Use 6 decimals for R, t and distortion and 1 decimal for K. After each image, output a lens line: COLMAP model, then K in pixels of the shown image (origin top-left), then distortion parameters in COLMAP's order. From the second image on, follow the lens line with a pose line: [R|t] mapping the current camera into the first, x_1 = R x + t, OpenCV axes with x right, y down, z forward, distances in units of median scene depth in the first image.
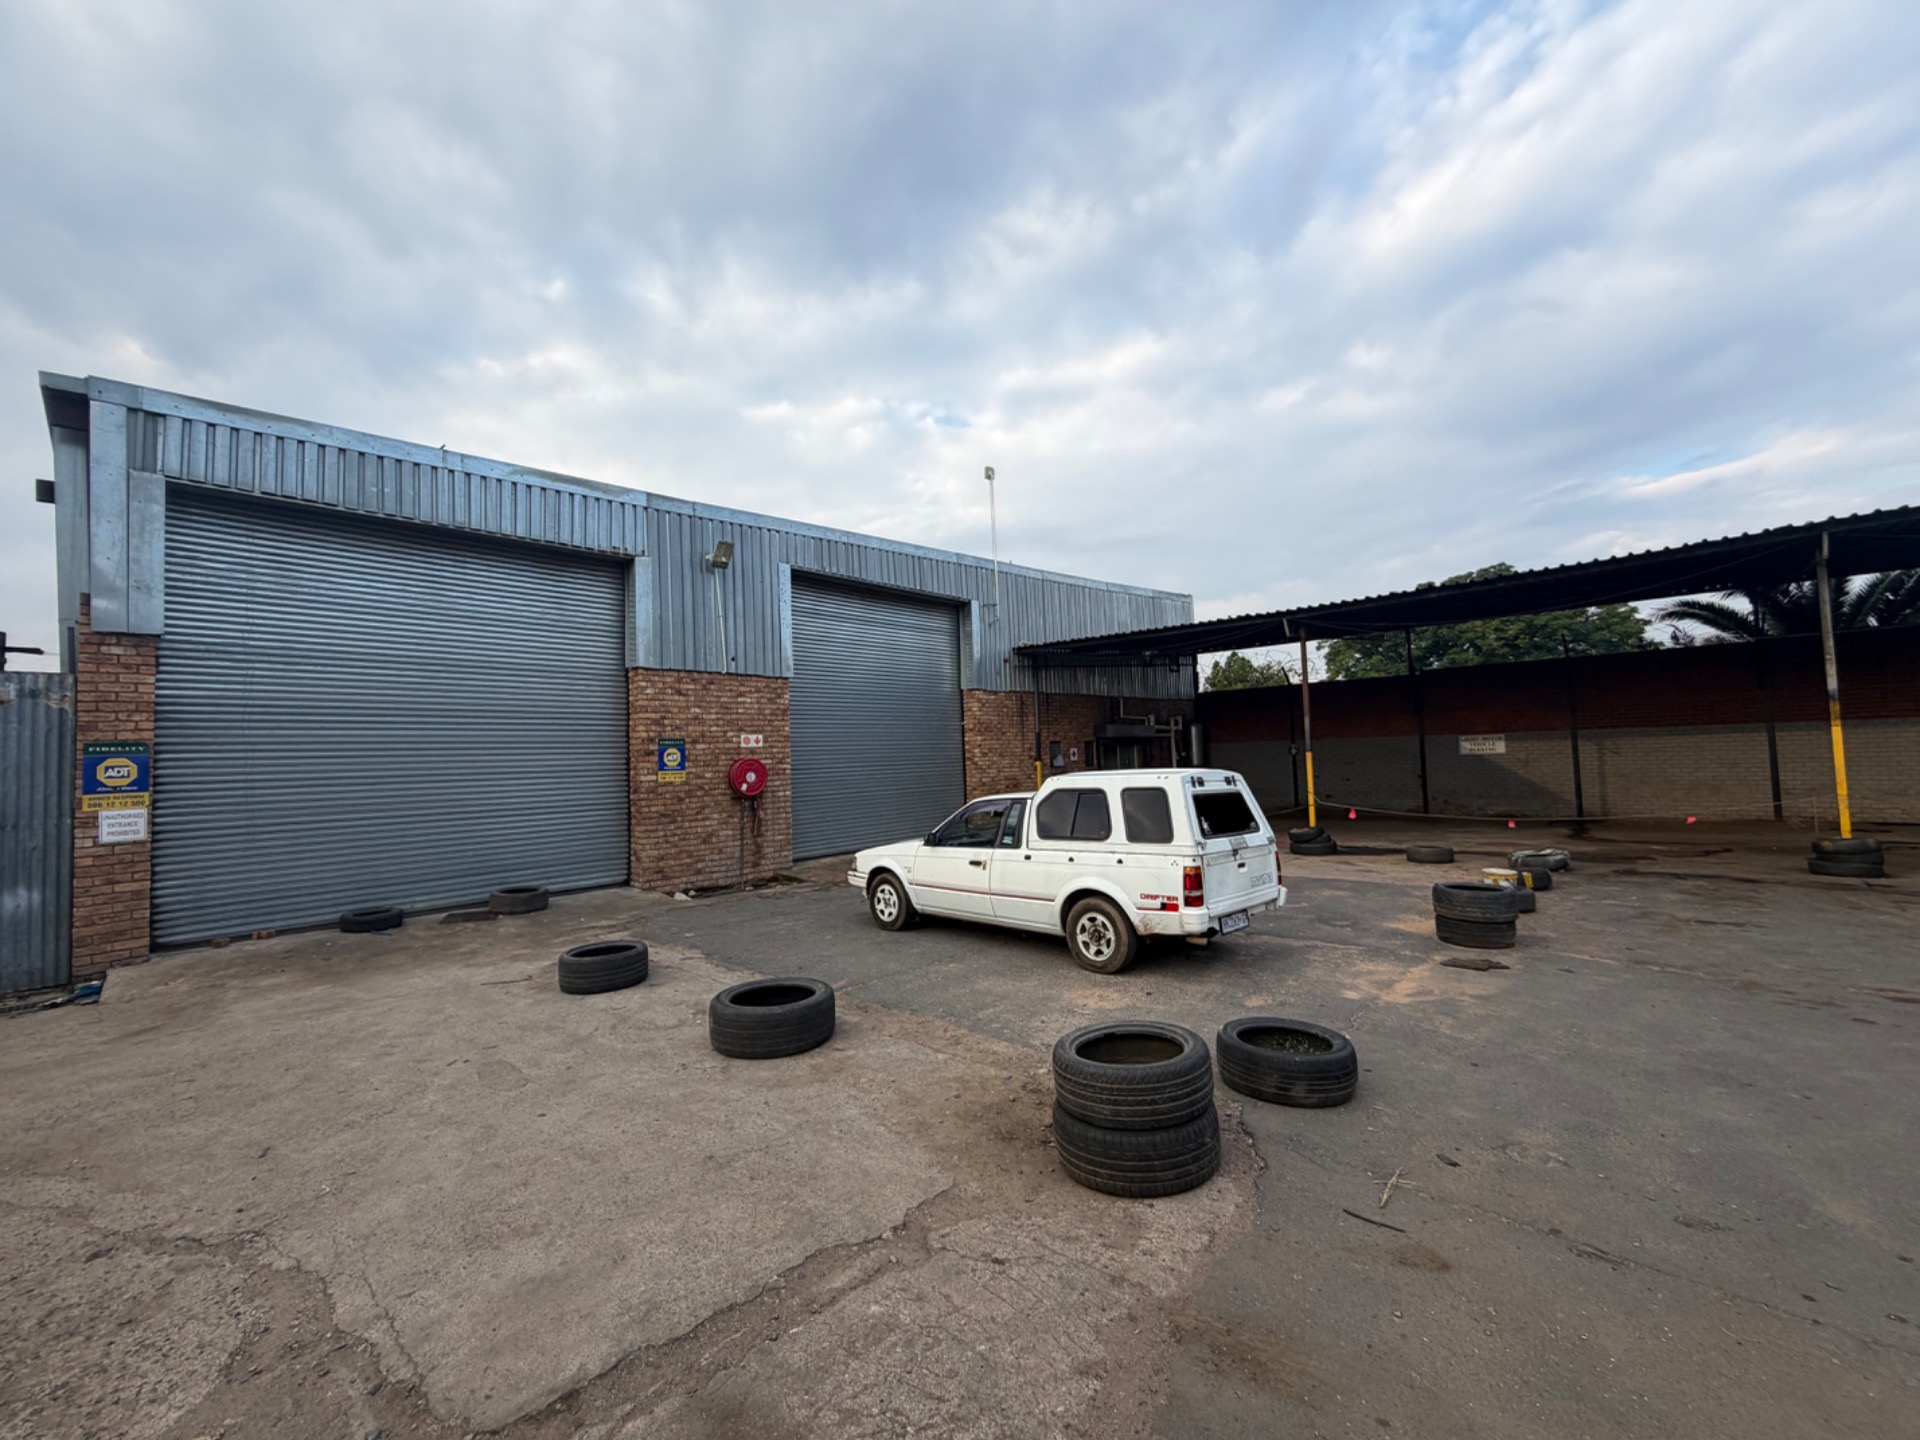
lens RADIAL K [[758.7, 0, 934.3], [0, 758.7, 718.4], [0, 0, 1]] dist [0.000237, 0.000161]
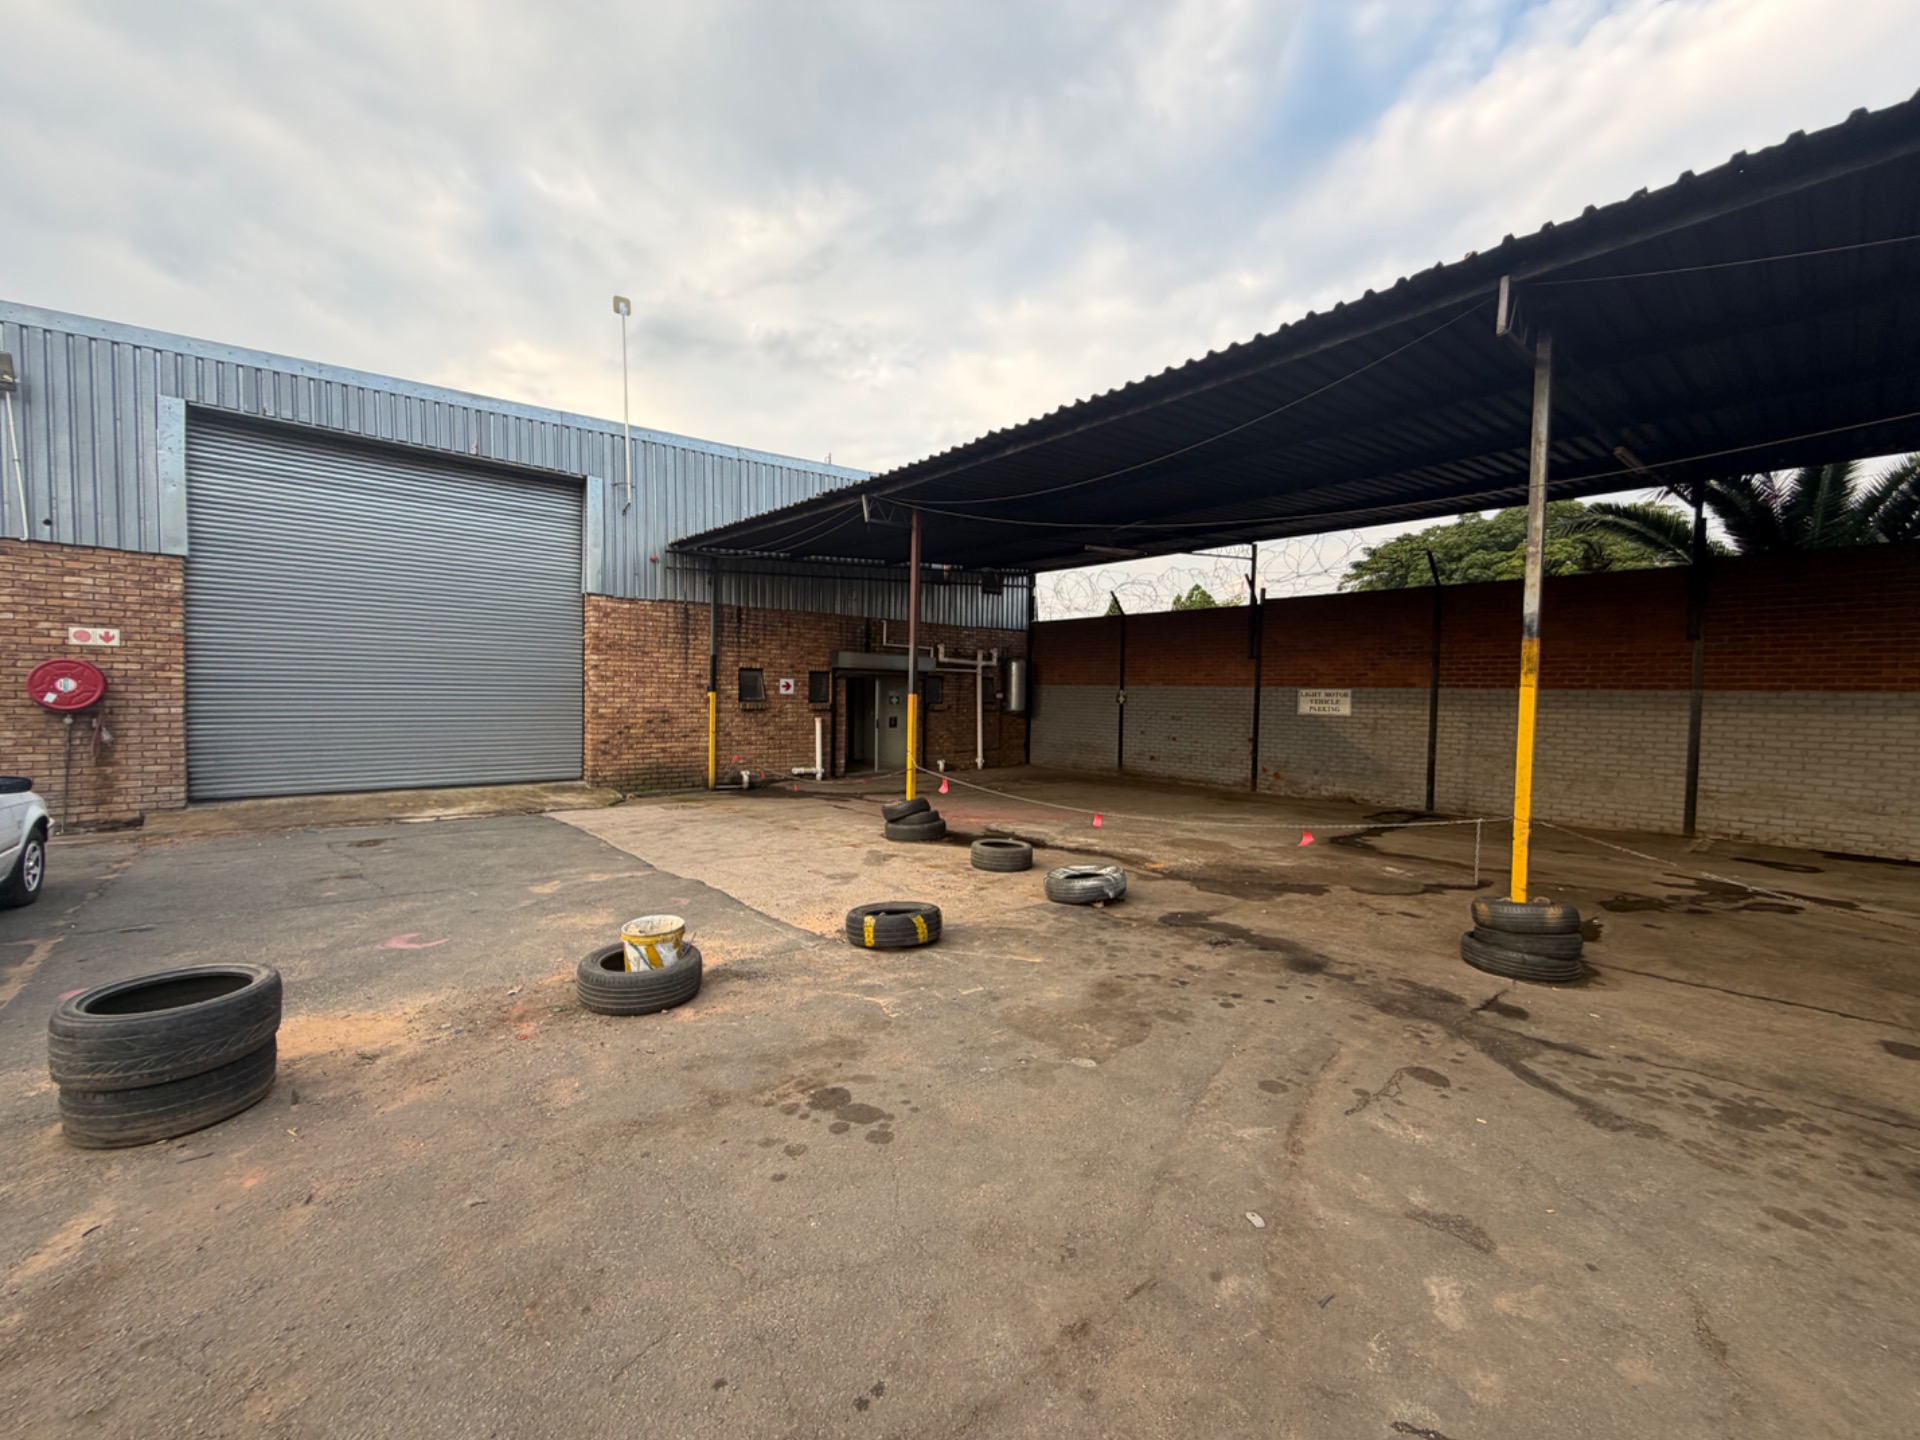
lens RADIAL K [[758.7, 0, 943.3], [0, 758.7, 718.0], [0, 0, 1]] dist [0.000237, 0.000161]
pose [[0.992923, 0.056552, -0.104431, 0.662491], [-0.047510, 0.995064, 0.087128, 0.004600], [0.108843, -0.081550, 0.990708, 0.347895]]
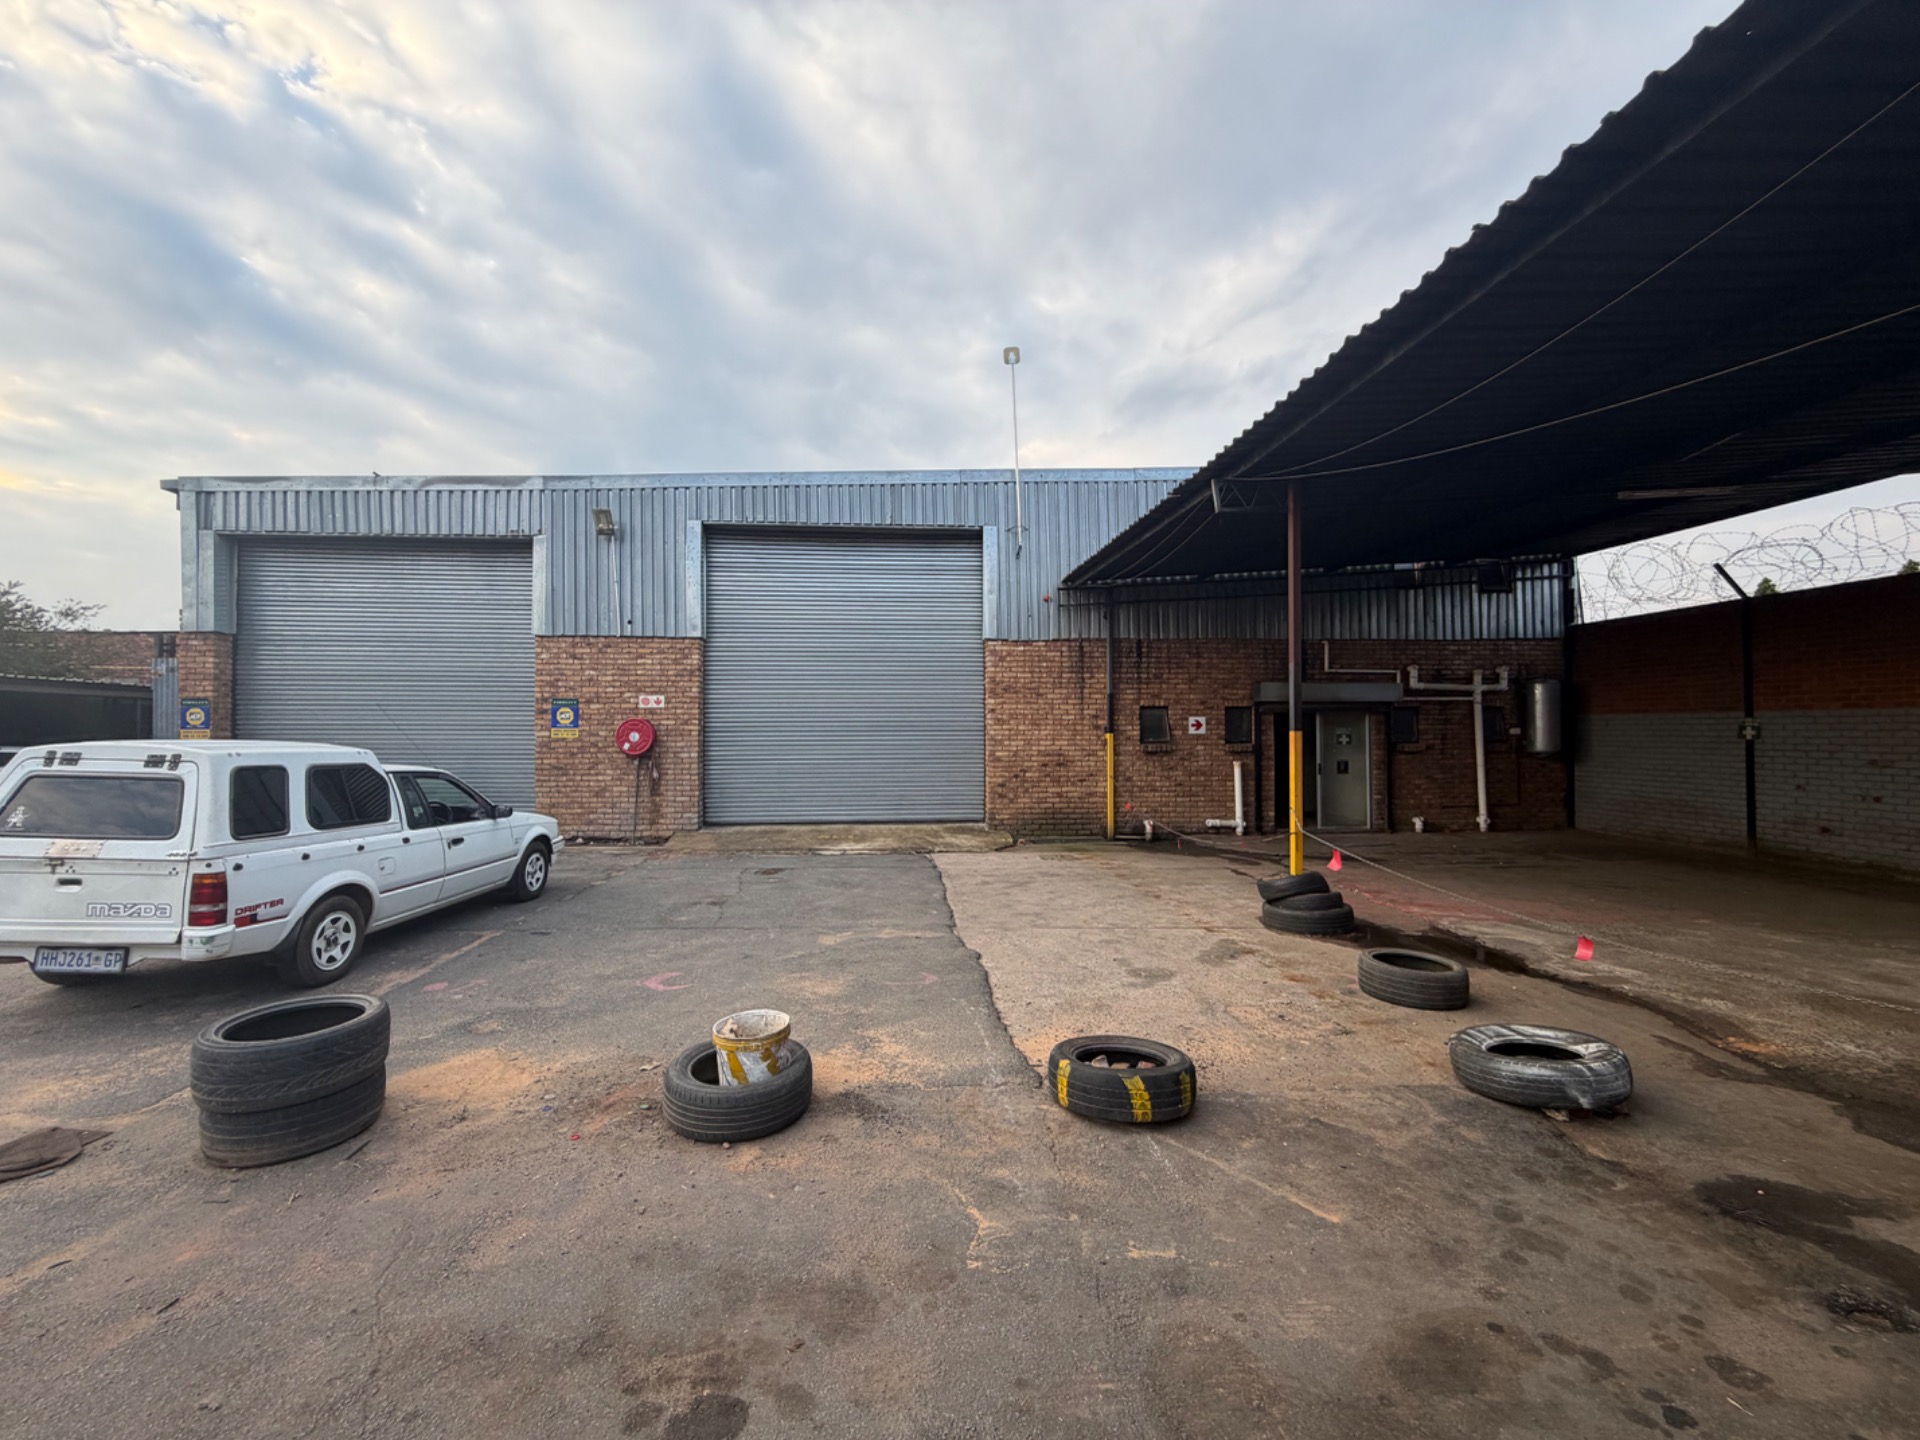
lens RADIAL K [[758.7, 0, 949.6], [0, 758.7, 718.0], [0, 0, 1]] dist [0.000237, 0.000161]
pose [[0.746144, 0.021431, -0.665440, 0.733692], [0.010795, 0.998961, 0.044277, 0.010810], [0.665697, -0.040220, 0.745137, 0.504652]]
